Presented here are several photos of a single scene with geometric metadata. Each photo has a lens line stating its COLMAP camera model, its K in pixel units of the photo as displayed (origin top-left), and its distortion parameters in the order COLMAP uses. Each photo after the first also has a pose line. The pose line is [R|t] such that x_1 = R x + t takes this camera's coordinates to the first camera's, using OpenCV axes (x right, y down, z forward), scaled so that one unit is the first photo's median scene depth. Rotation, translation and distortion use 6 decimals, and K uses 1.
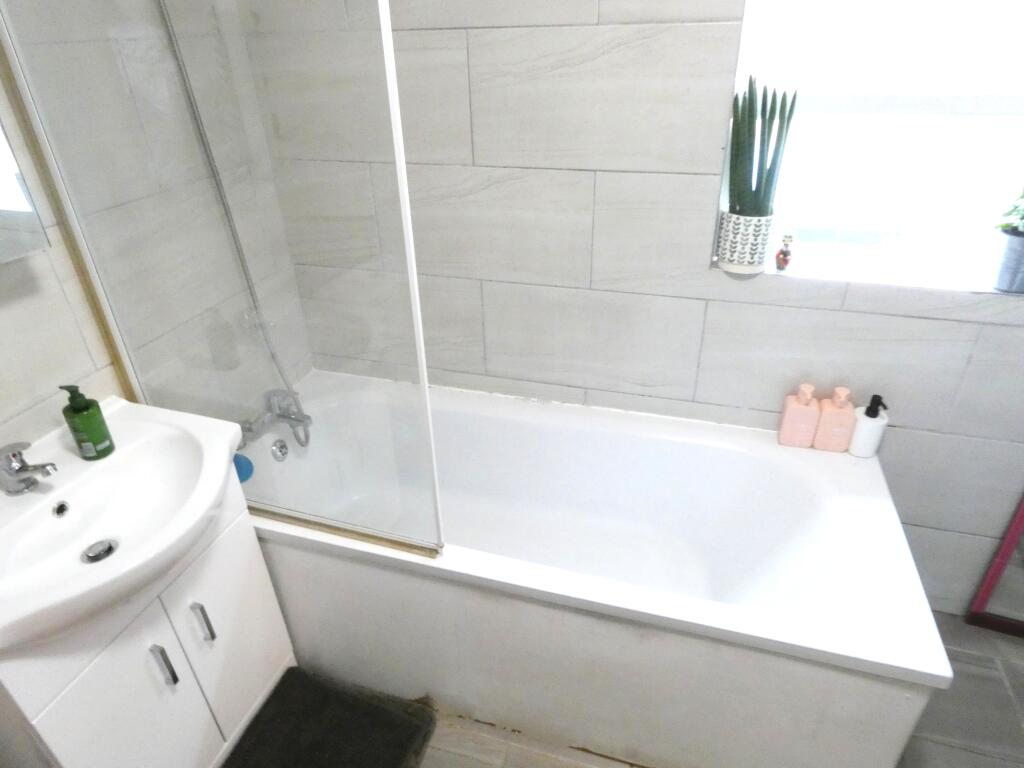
lens RADIAL K [[627.7, 0, 514.2], [0, 627.7, 386.0], [0, 0, 1]] dist [-0.000016, -0.000281]
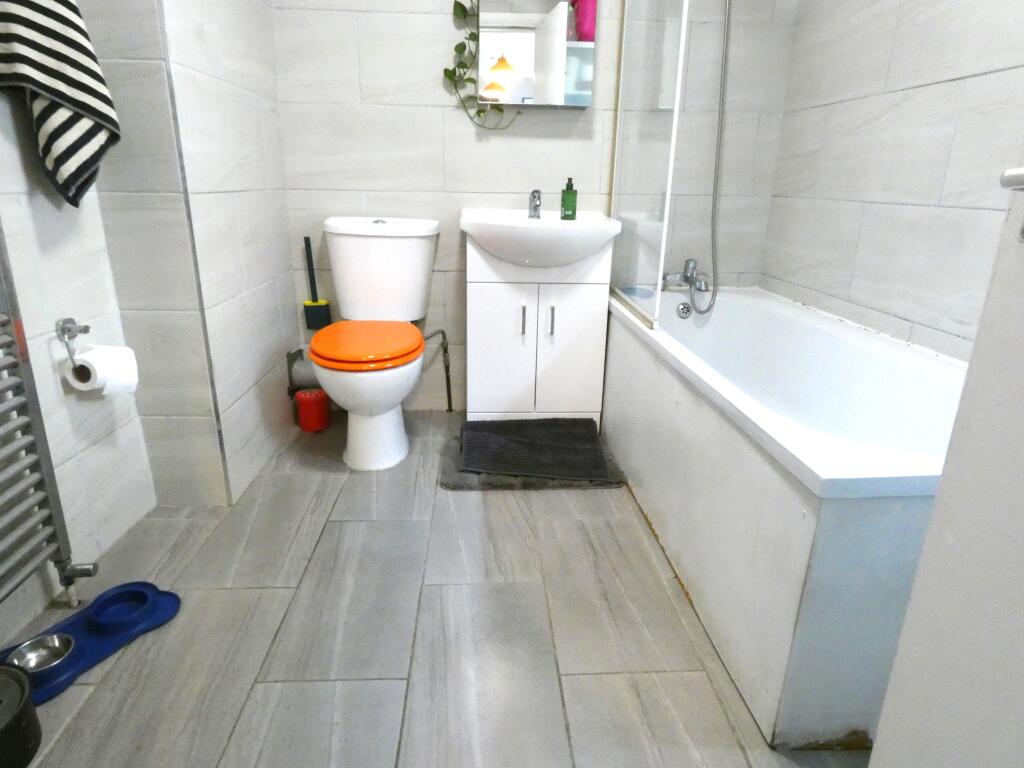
lens RADIAL K [[627.7, 0, 513.0], [0, 627.7, 383.8], [0, 0, 1]] dist [-0.000016, -0.000281]
pose [[0.358192, 0.314534, -0.879072, 0.836757], [-0.496233, 0.861680, 0.106113, 0.311490], [0.790855, 0.398216, 0.464729, 0.134809]]
